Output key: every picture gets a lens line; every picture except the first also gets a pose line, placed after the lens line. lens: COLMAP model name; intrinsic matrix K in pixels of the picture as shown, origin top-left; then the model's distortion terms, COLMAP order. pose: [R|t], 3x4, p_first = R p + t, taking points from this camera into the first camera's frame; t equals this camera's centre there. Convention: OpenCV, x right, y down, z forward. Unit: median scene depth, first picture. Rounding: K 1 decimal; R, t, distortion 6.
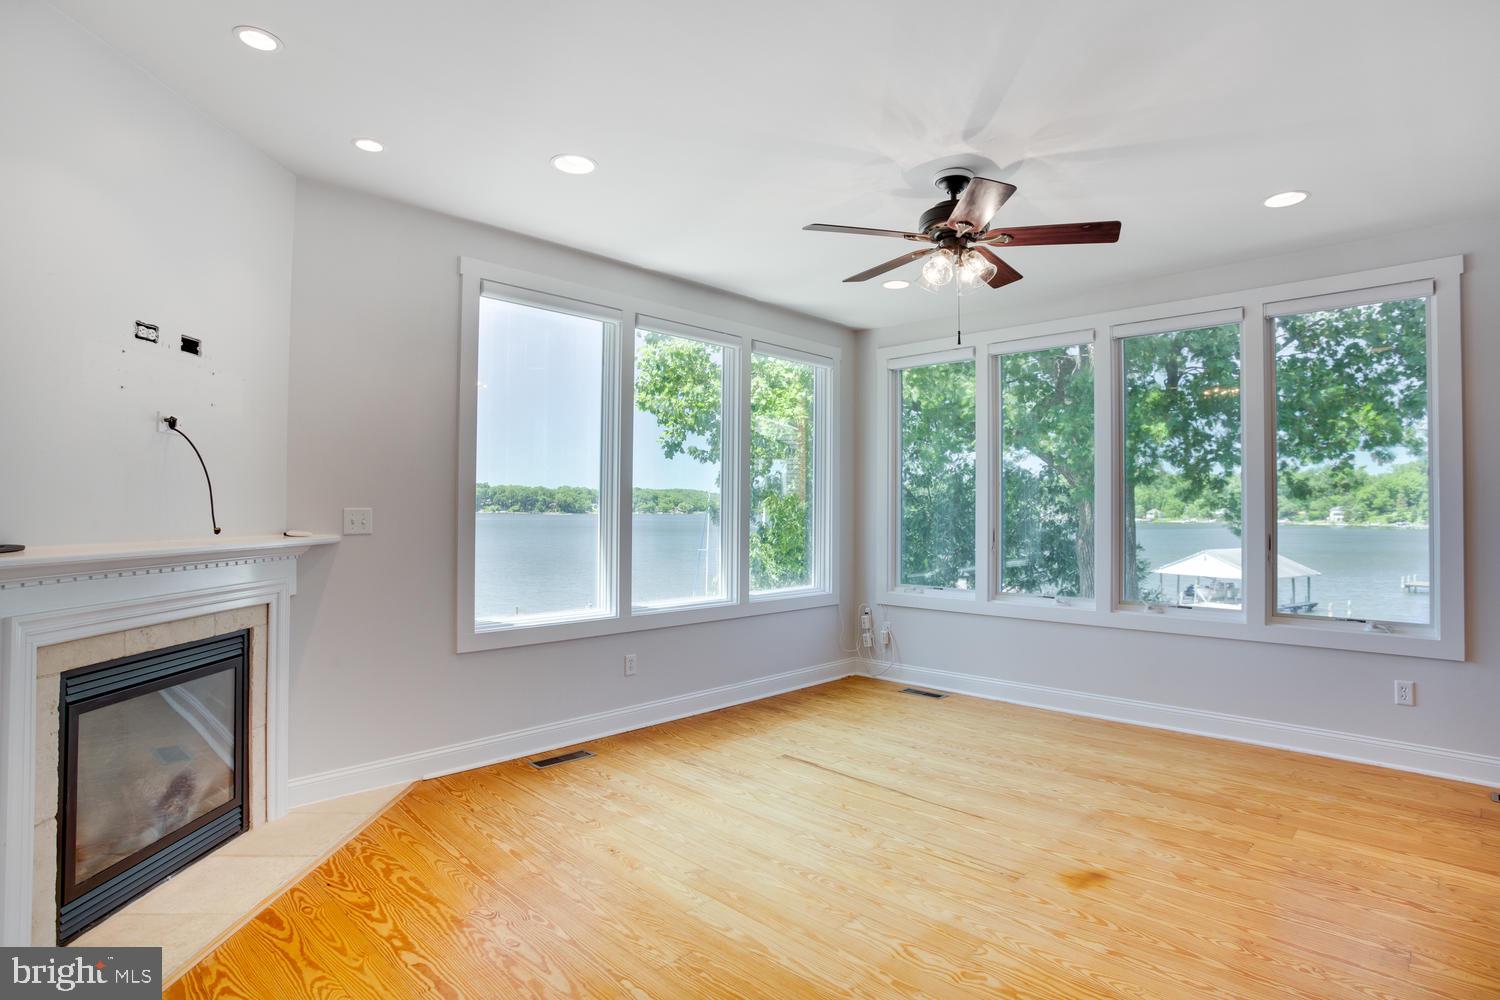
lens RADIAL K [[779.2, 0, 791.7], [0, 779.2, 492.3], [0, 0, 1]] dist [-0.067327, 0.029819]
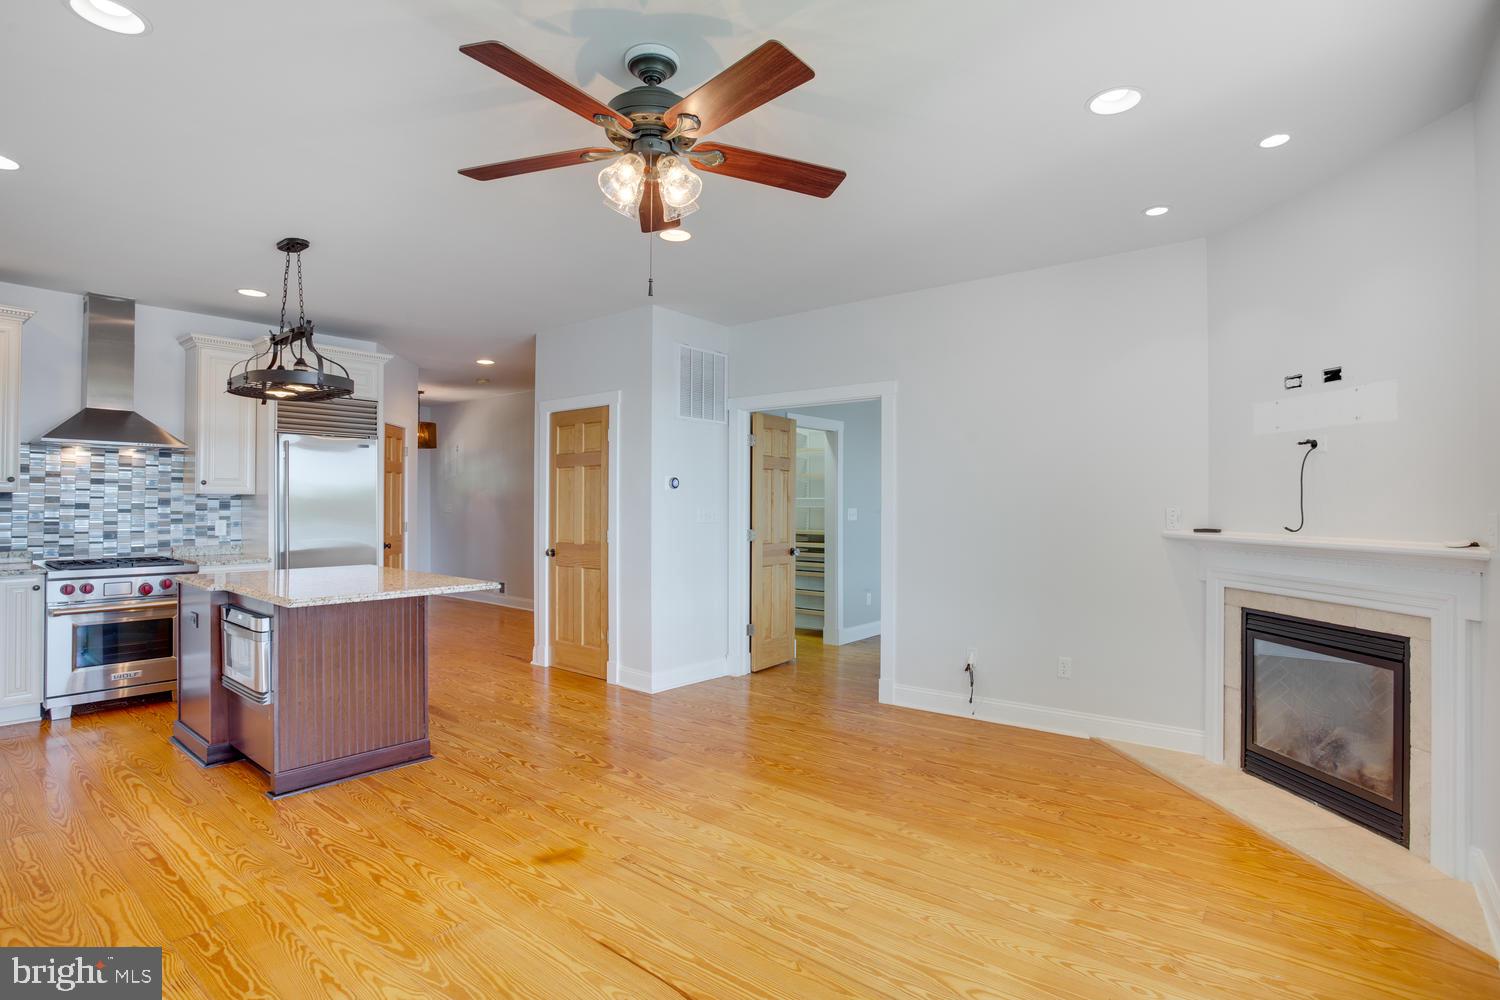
lens RADIAL K [[737.8, 0, 769.8], [0, 737.8, 496.2], [0, 0, 1]] dist [-0.075578, 0.030560]
pose [[-0.996121, -0.008440, -0.087587, 0.166082], [-0.005784, 0.999517, -0.030532, 0.032635], [0.087802, -0.029907, -0.995689, 1.808669]]
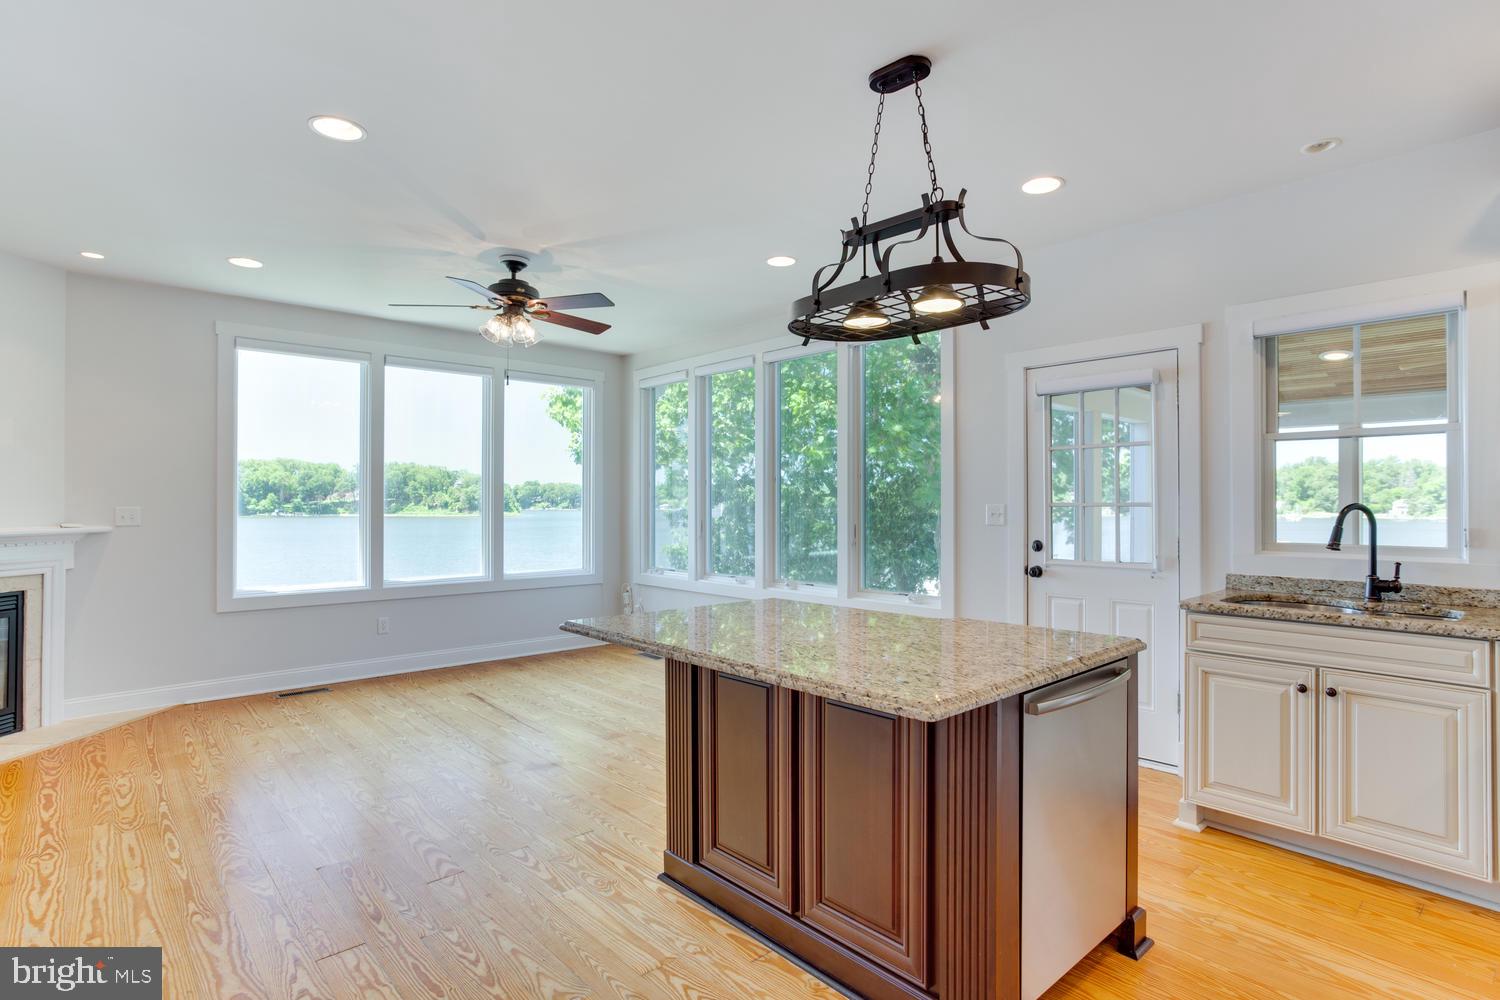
lens RADIAL K [[774.2, 0, 771.9], [0, 774.2, 501.8], [0, 0, 1]] dist [-0.033923, 0.030030]
pose [[0.996273, -0.005696, -0.086069, 0.831826], [0.007235, 0.999819, 0.017577, -0.006062], [0.085953, -0.018134, 0.996134, -0.338984]]
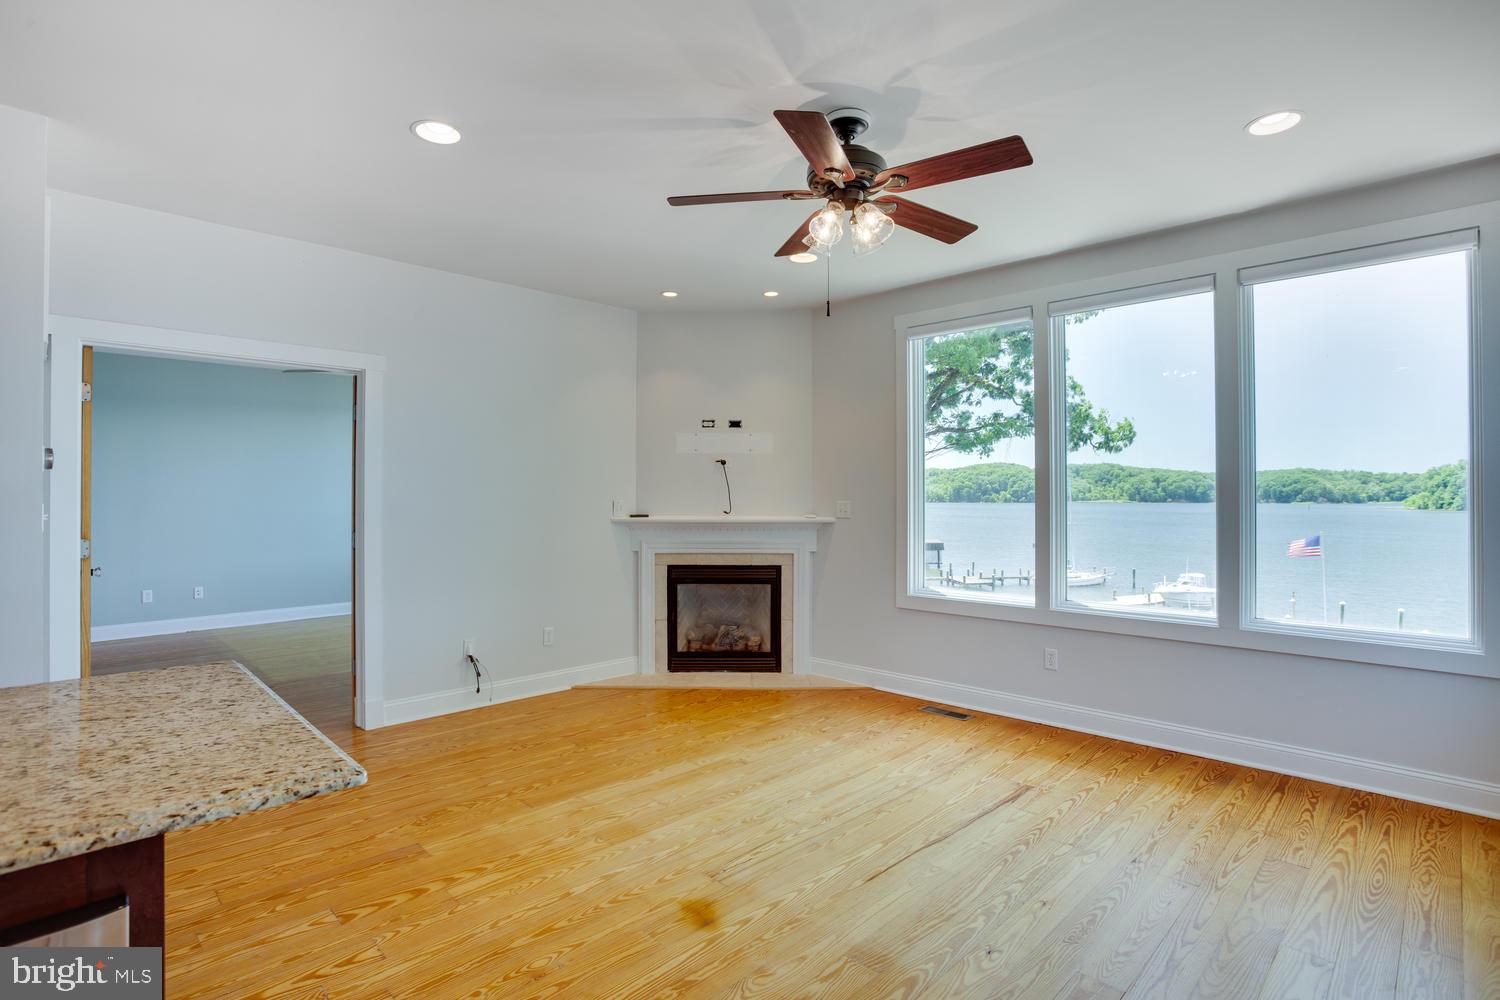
lens RADIAL K [[728.1, 0, 734.3], [0, 728.1, 489.9], [0, 0, 1]] dist [-0.086878, 0.039953]
pose [[-0.046971, -0.017097, -0.998750, 1.088134], [0.020038, 0.999636, -0.018055, 0.022651], [0.998695, -0.020861, -0.046611, 0.966661]]
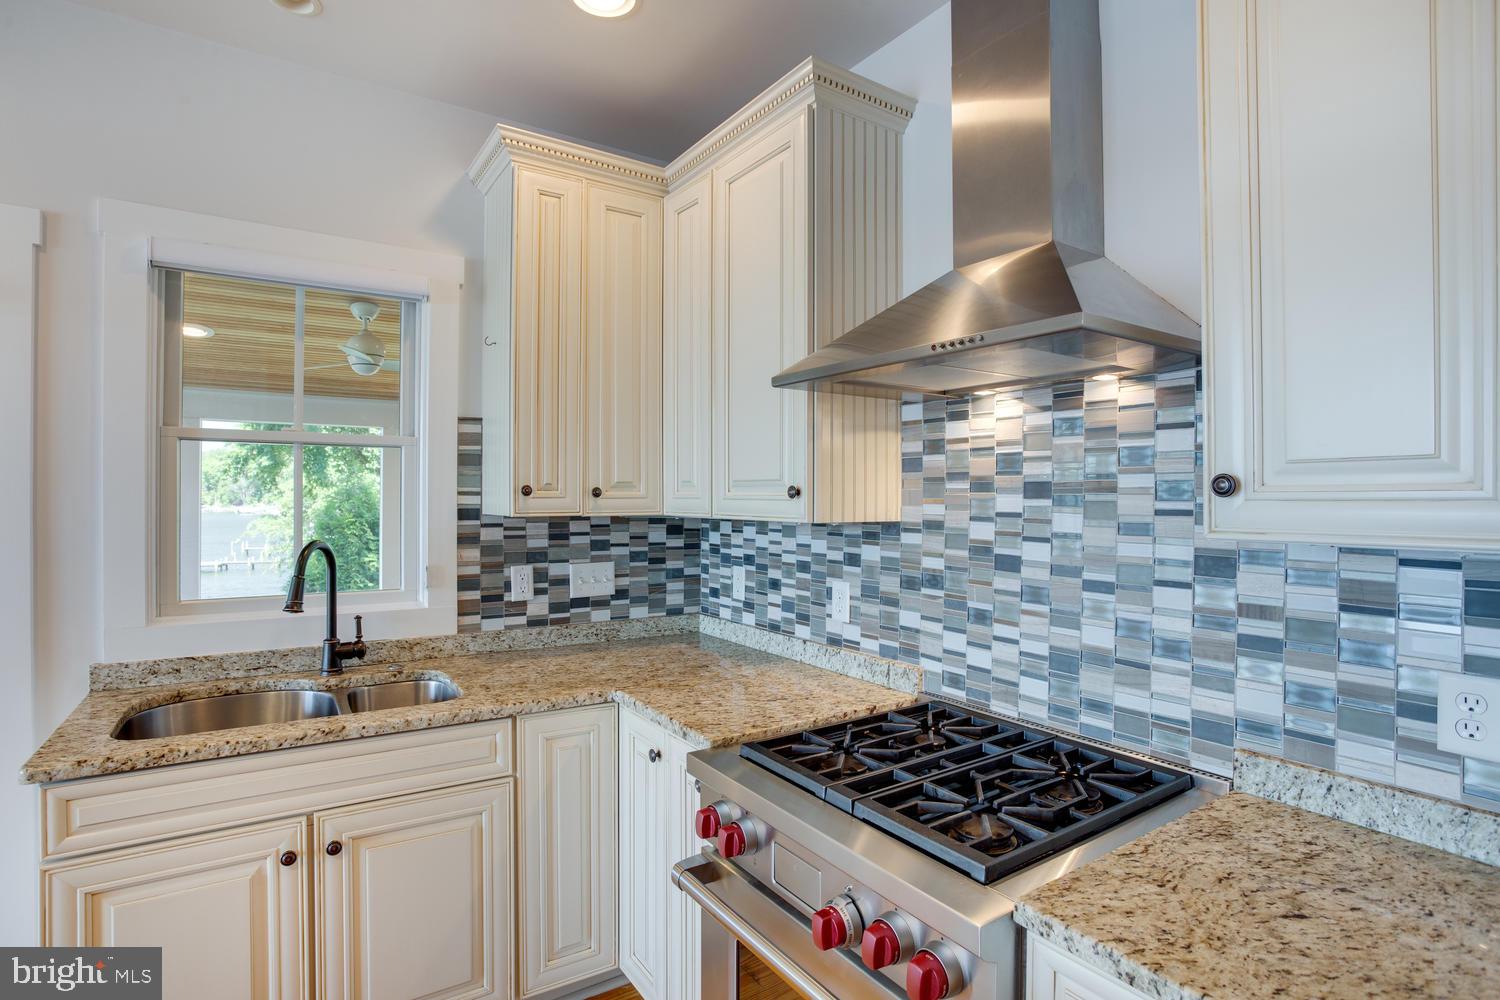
lens RADIAL K [[729.8, 0, 755.6], [0, 729.8, 499.2], [0, 0, 1]] dist [-0.056589, 0.021051]
pose [[0.246814, -0.004269, 0.969053, 0.966497], [-0.024334, 0.999648, 0.010602, -0.034565], [-0.968757, -0.026198, 0.246623, 0.160617]]
